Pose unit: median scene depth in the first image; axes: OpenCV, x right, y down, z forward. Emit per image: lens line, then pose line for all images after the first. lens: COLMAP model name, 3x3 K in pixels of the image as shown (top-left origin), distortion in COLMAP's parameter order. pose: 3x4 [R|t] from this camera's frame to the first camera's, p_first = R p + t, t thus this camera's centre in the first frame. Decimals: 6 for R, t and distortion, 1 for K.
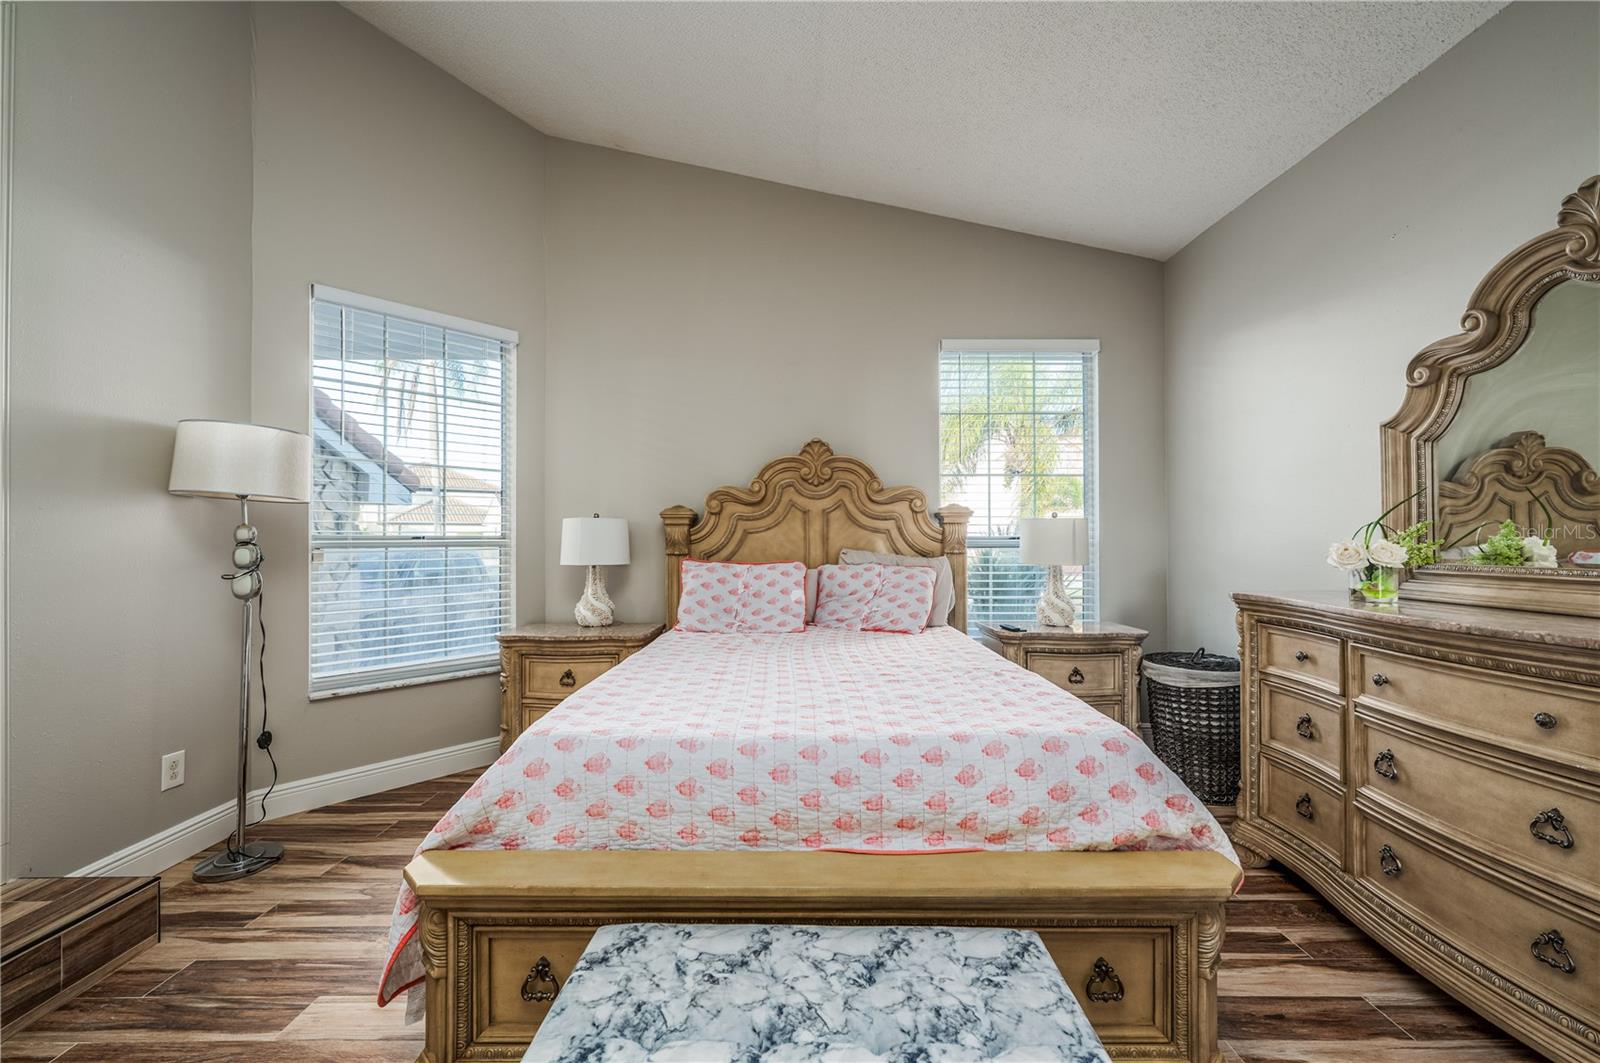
lens RADIAL K [[647.5, 0, 800.3], [0, 647.5, 531.7], [0, 0, 1]] dist [-0.001200, 0.000223]
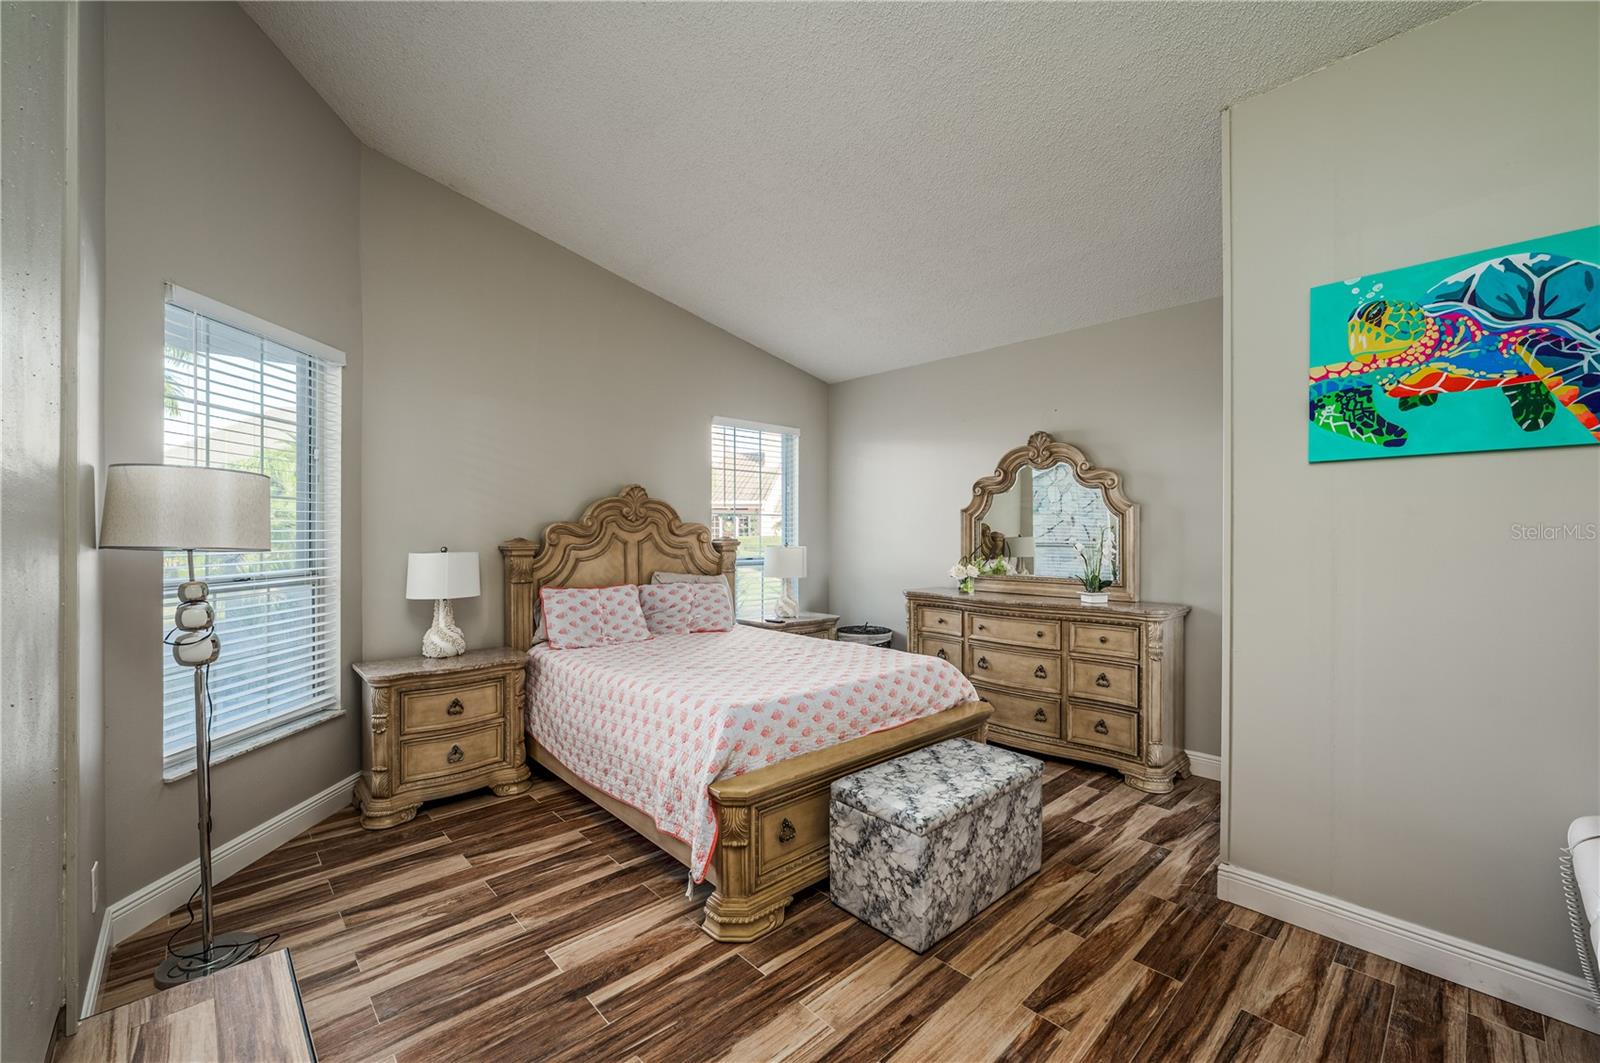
lens RADIAL K [[647.5, 0, 807.0], [0, 647.5, 535.9], [0, 0, 1]] dist [-0.001200, 0.000223]
pose [[0.727870, -0.000411, 0.685715, -0.659191], [-0.009102, 0.999906, 0.010262, -0.066873], [-0.685655, -0.013711, 0.727797, -0.151130]]
